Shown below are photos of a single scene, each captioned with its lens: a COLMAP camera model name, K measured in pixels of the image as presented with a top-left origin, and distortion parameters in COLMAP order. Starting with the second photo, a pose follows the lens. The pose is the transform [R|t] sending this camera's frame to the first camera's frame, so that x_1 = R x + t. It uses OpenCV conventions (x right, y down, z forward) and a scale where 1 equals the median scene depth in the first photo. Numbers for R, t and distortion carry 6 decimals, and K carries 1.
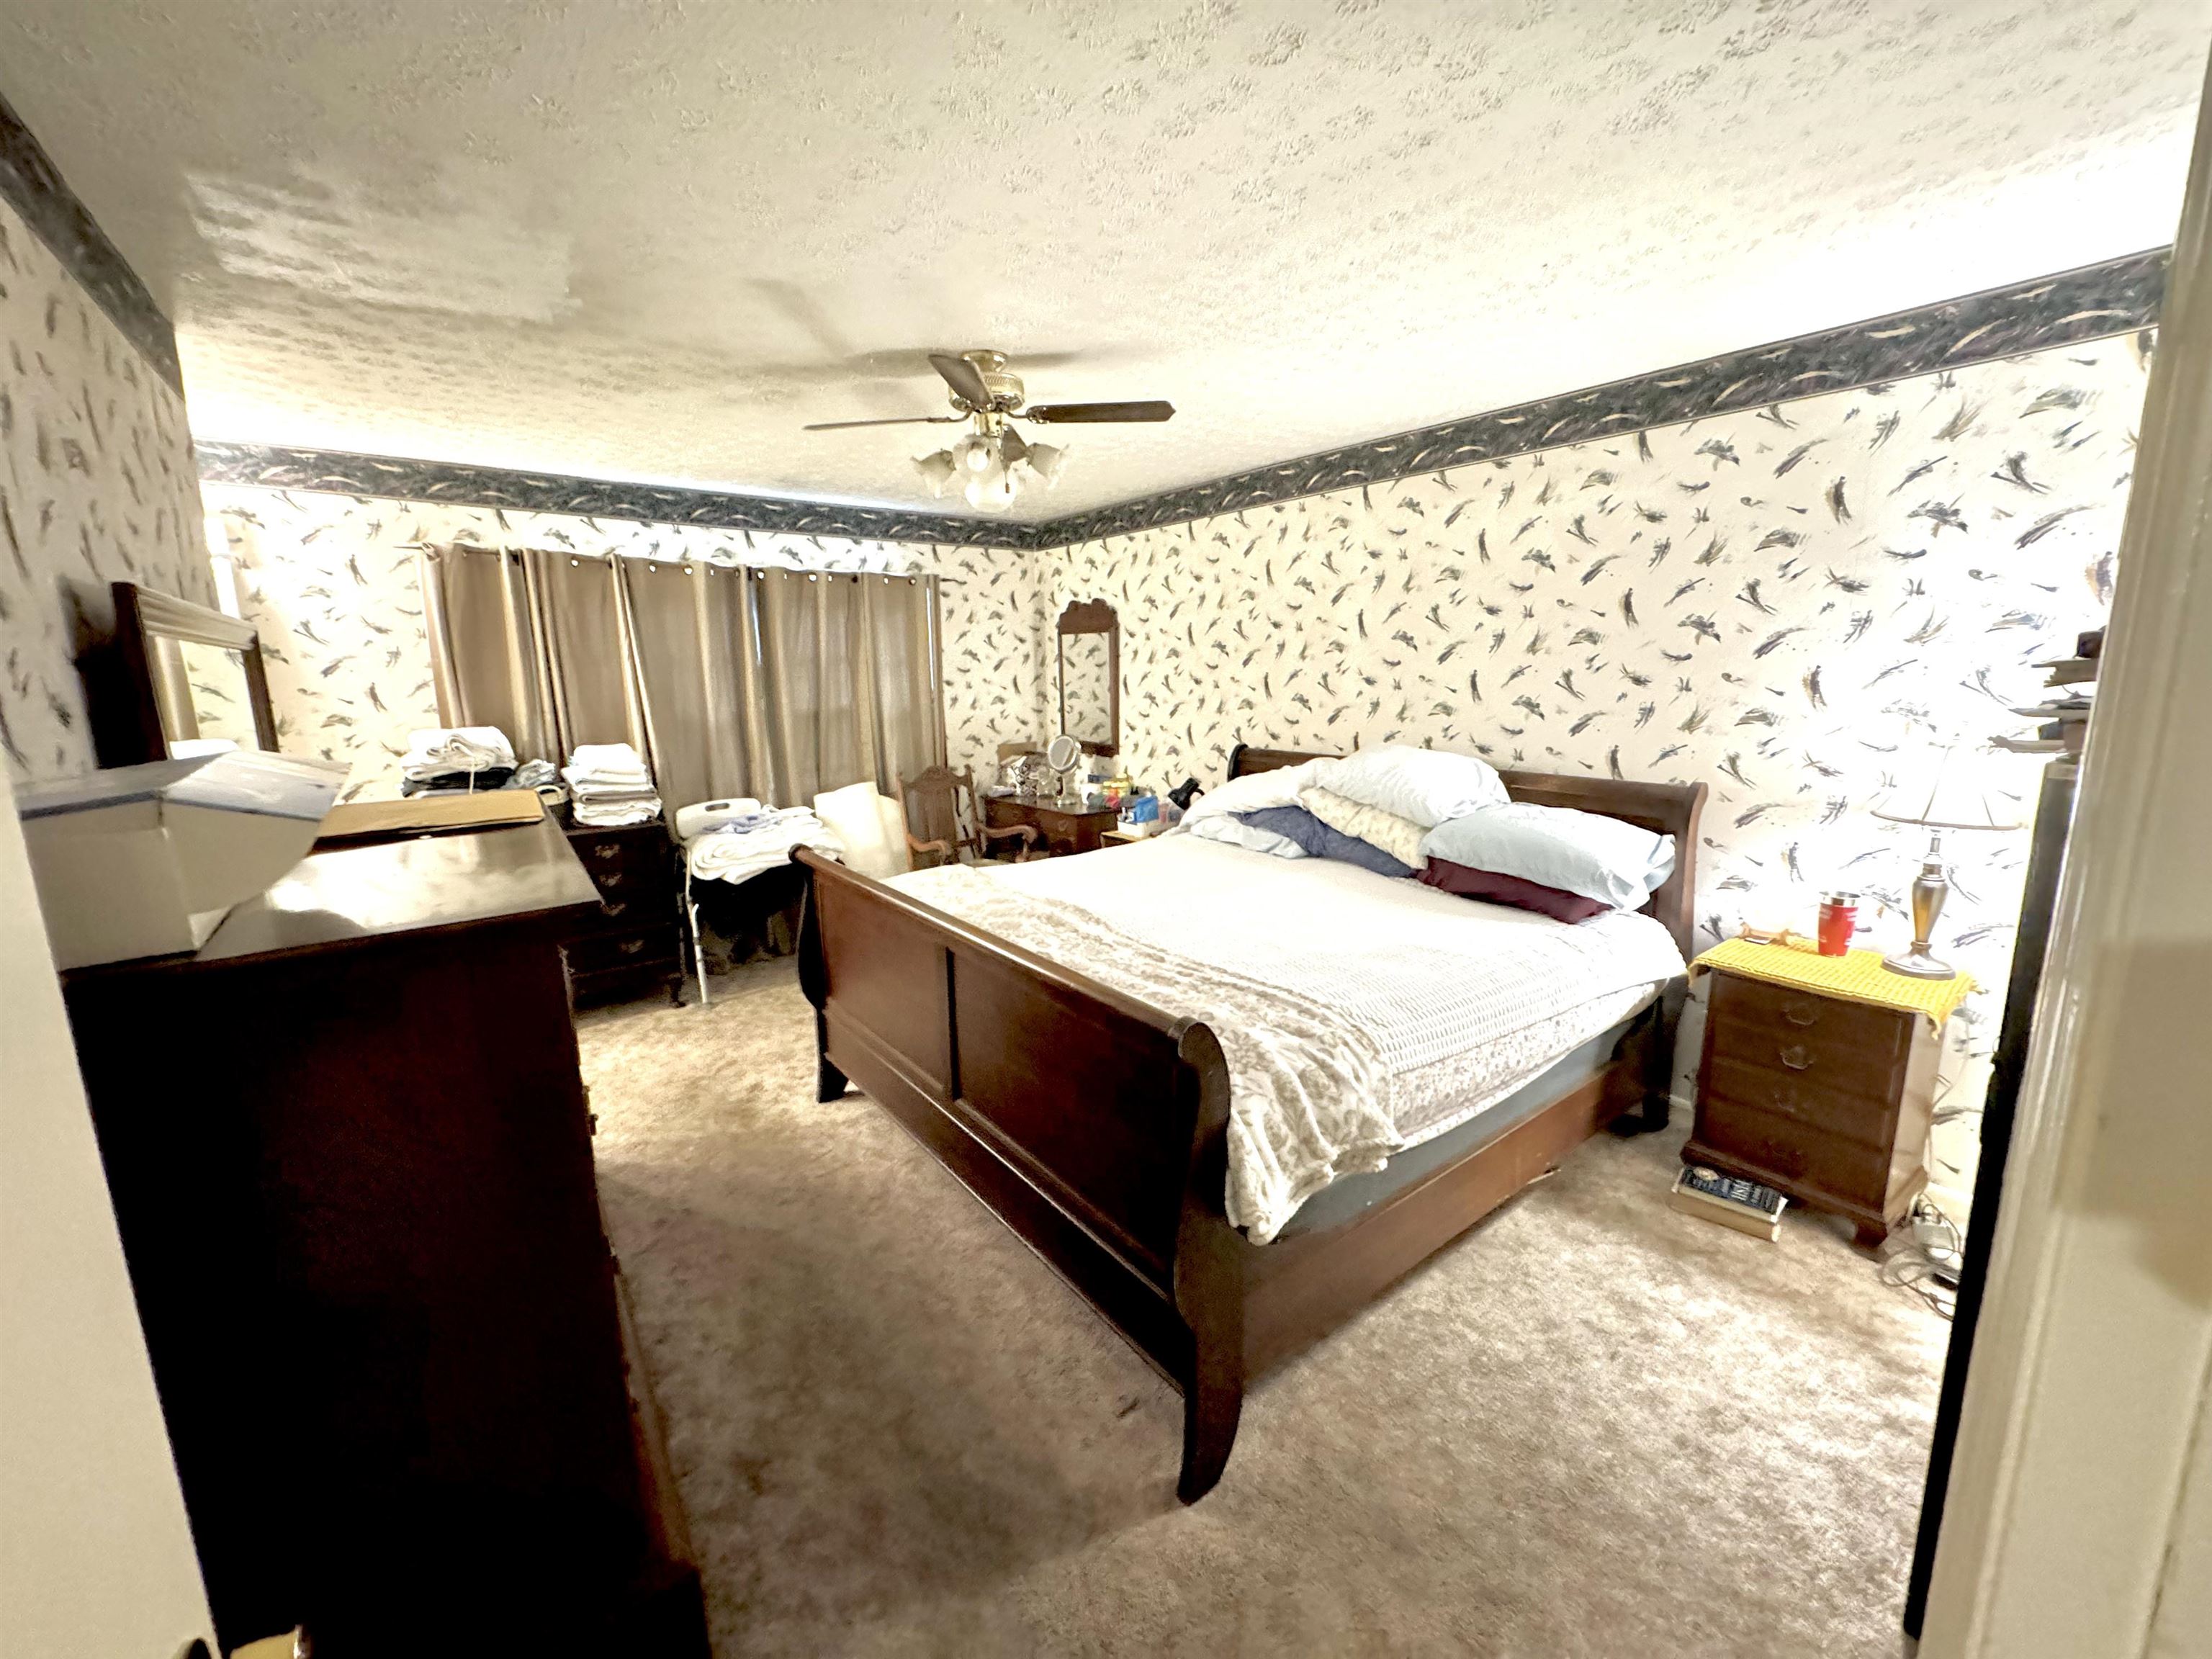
lens RADIAL K [[882.8, 0, 1101.6], [0, 882.8, 826.6], [0, 0, 1]] dist [-0.001160, -0.000140]
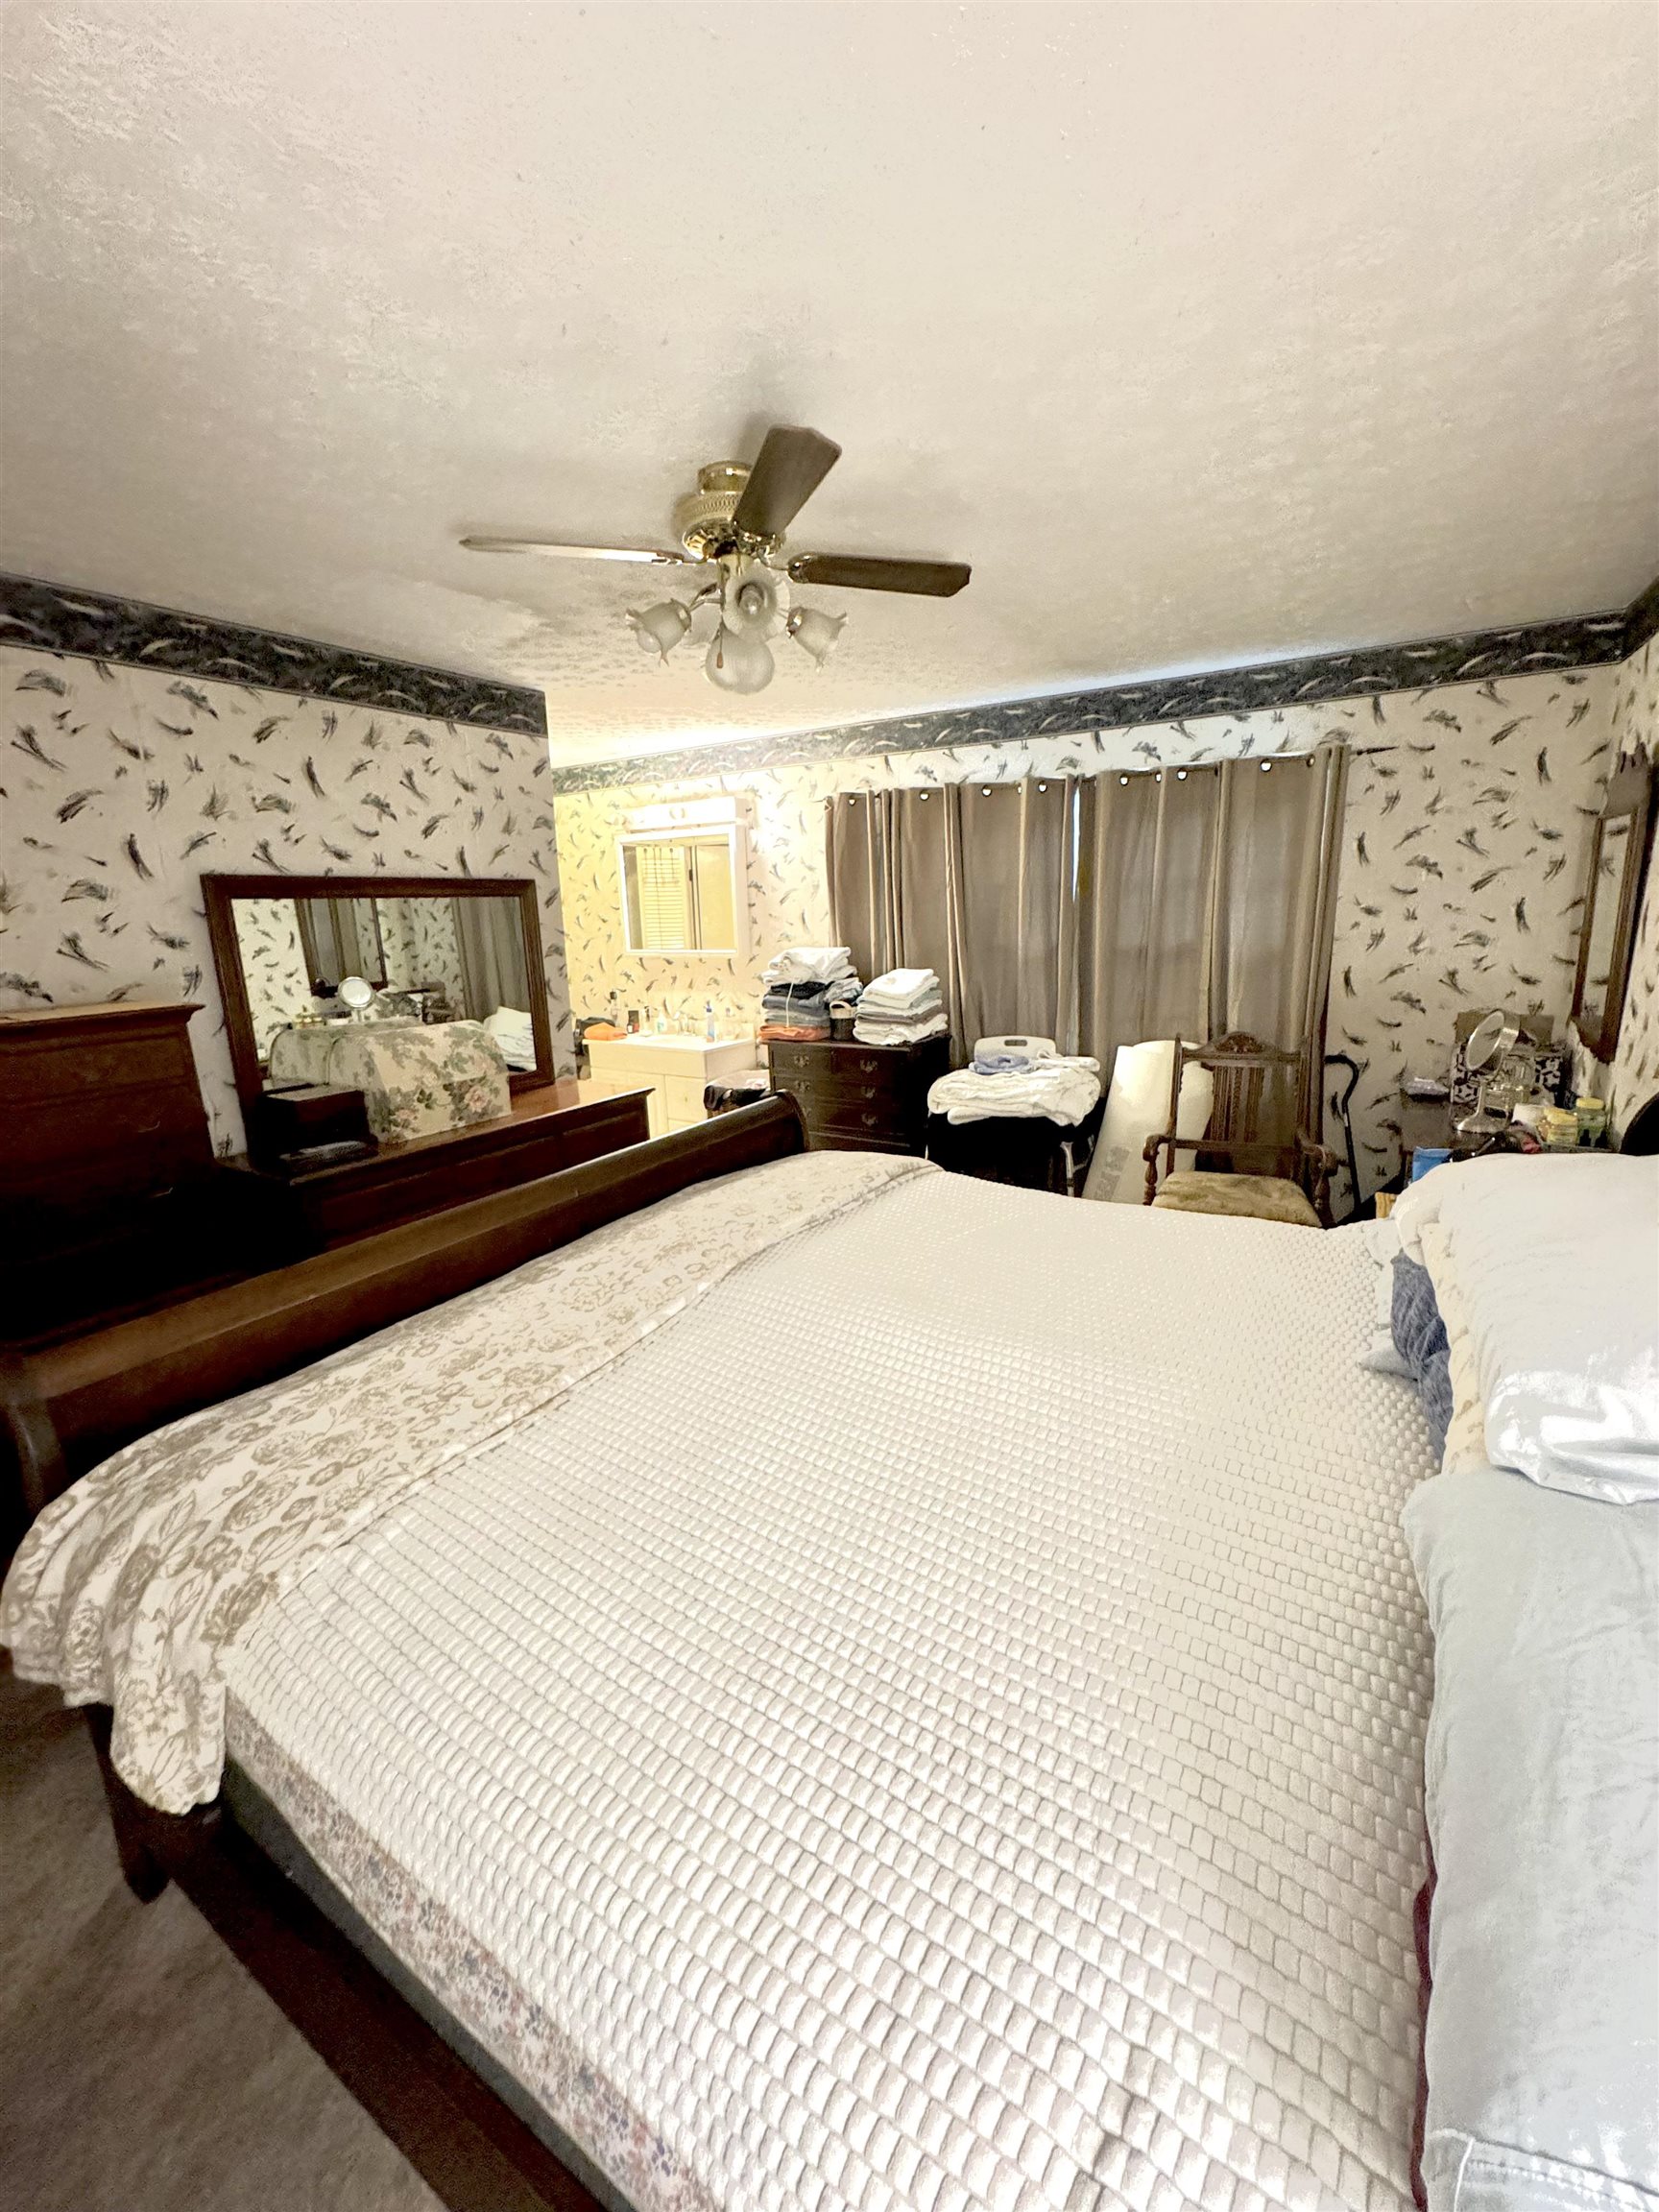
lens RADIAL K [[882.8, 0, 835.4], [0, 882.8, 1101.8], [0, 0, 1]] dist [-0.001160, -0.000140]
pose [[0.360413, 0.209860, -0.908879, 0.631870], [-0.142386, 0.975322, 0.168739, -0.159211], [0.921861, 0.068596, 0.381400, 0.798017]]
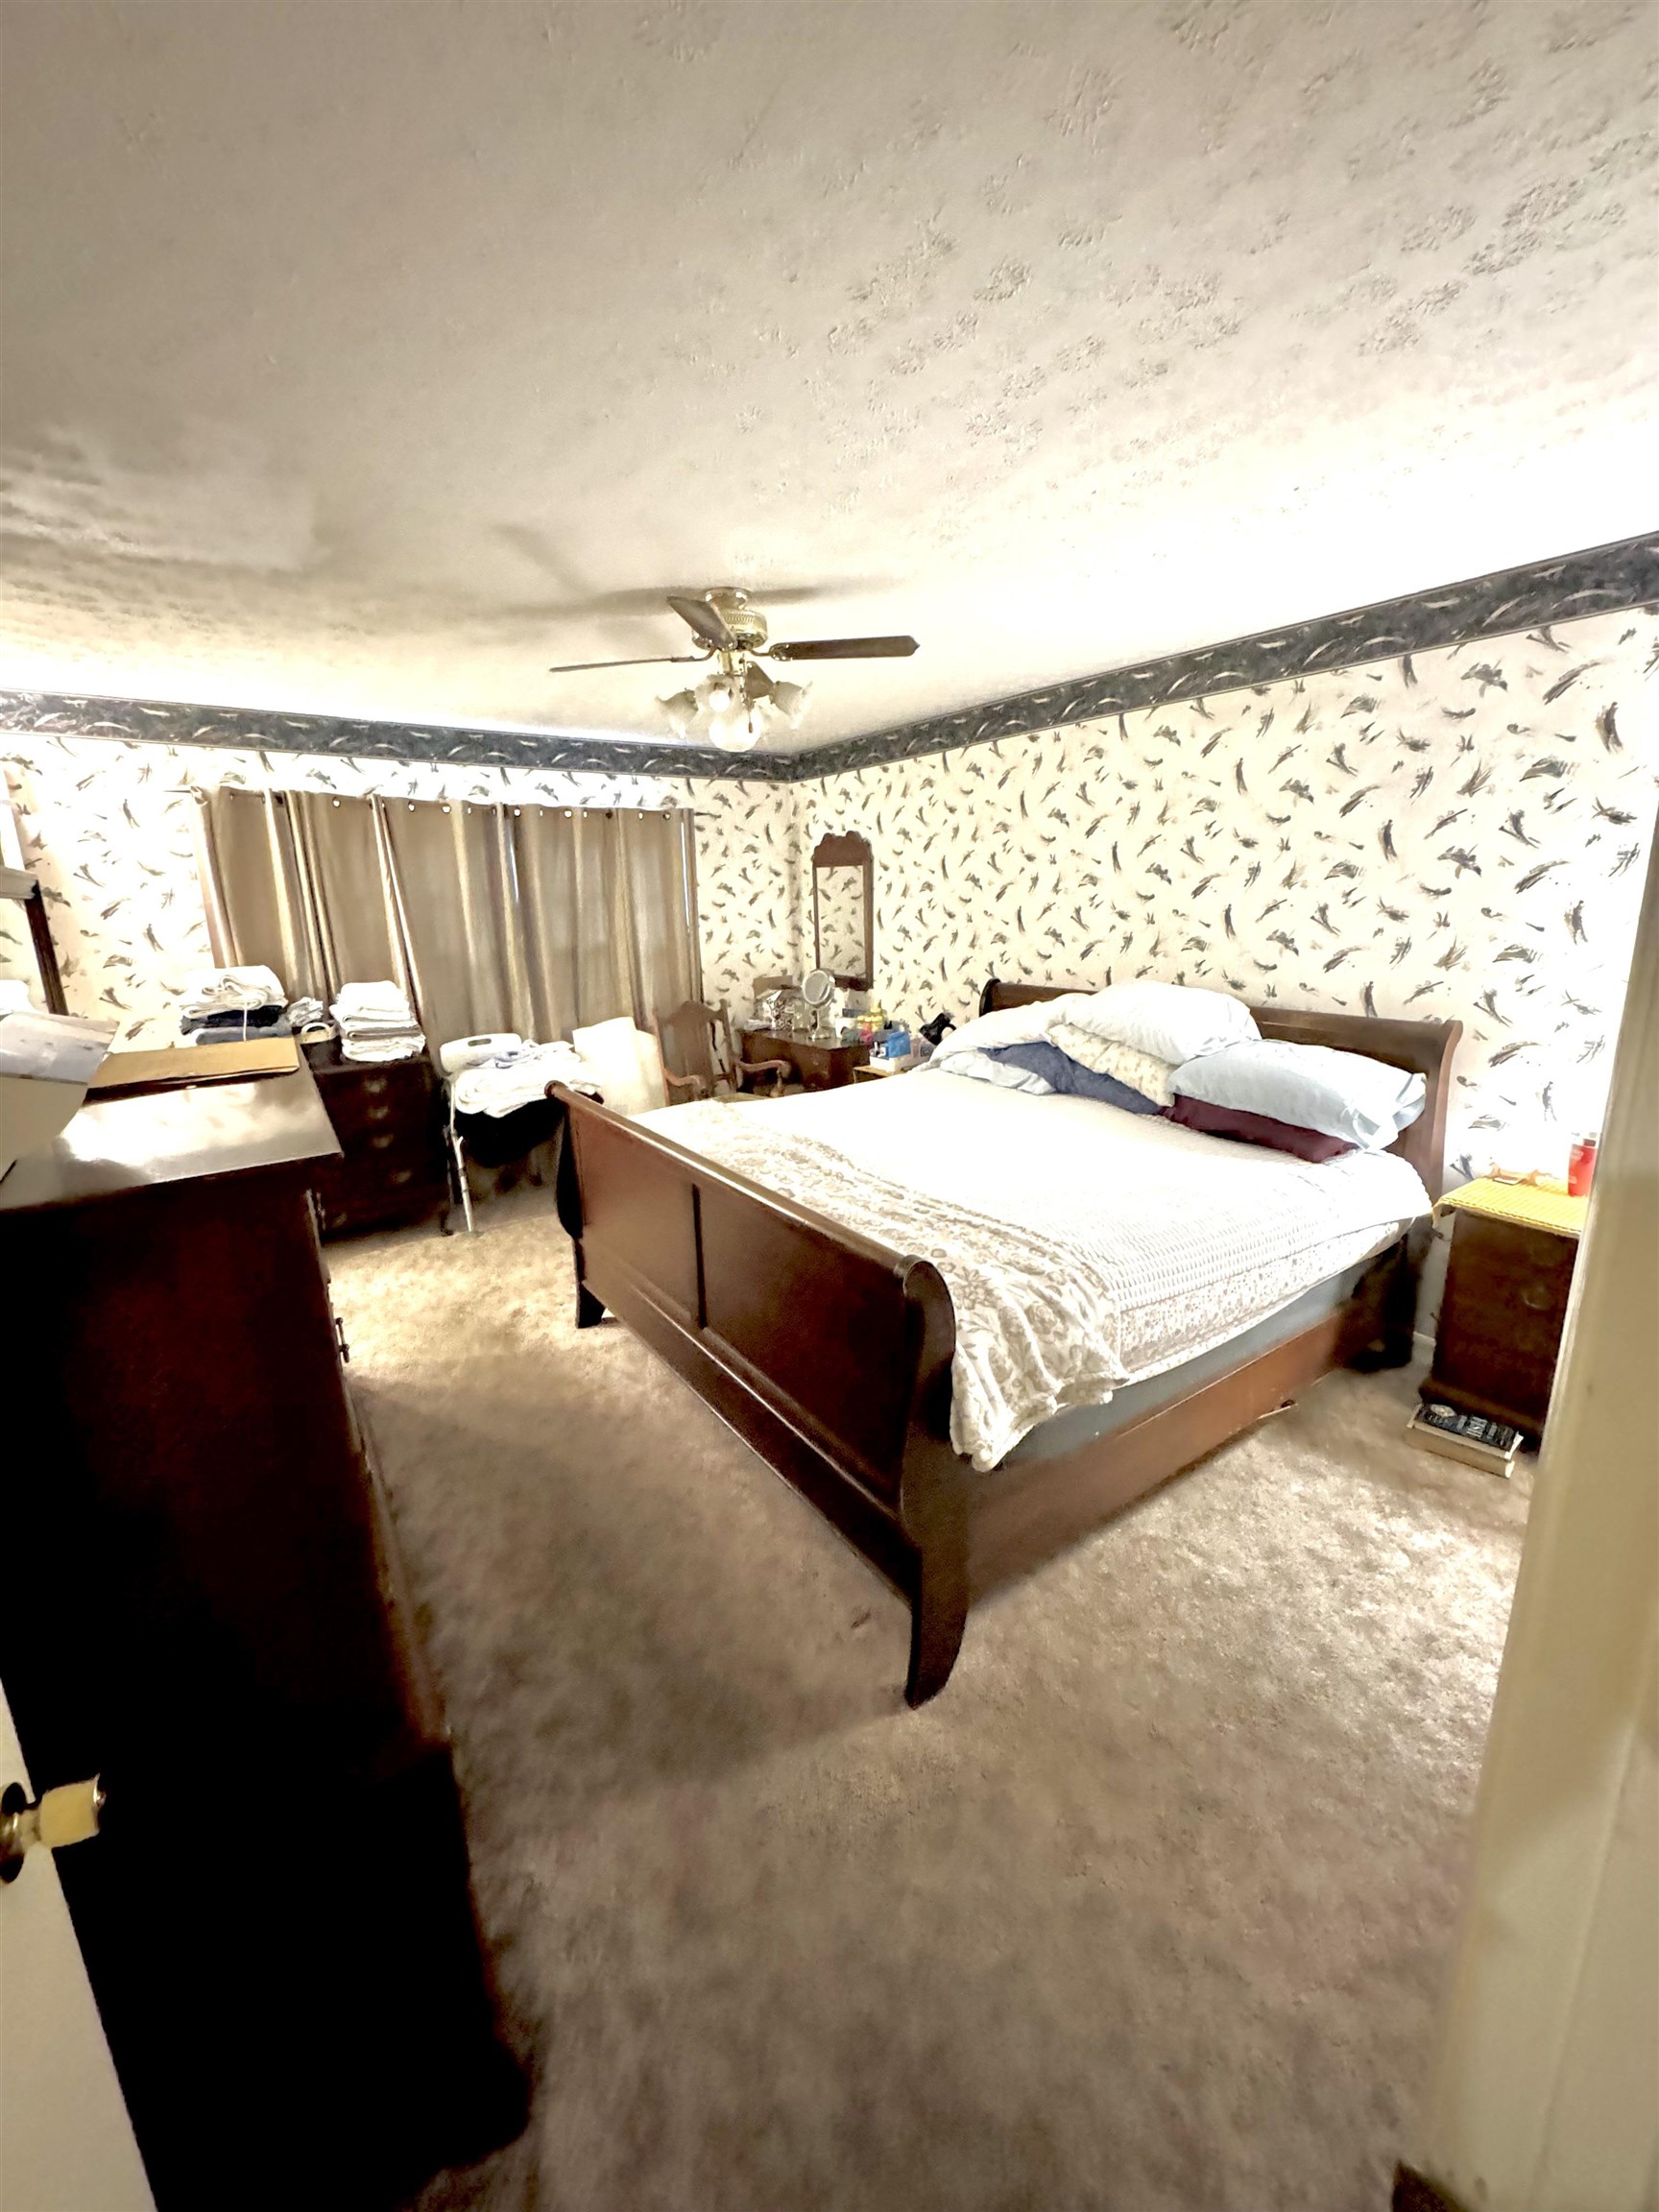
lens RADIAL K [[882.8, 0, 827.8], [0, 882.8, 1102.8], [0, 0, 1]] dist [-0.001160, -0.000140]
pose [[0.999052, 0.002405, -0.043474, 0.024677], [-0.000096, 0.998592, 0.053043, -0.011019], [0.043541, -0.052988, 0.997645, -0.017835]]
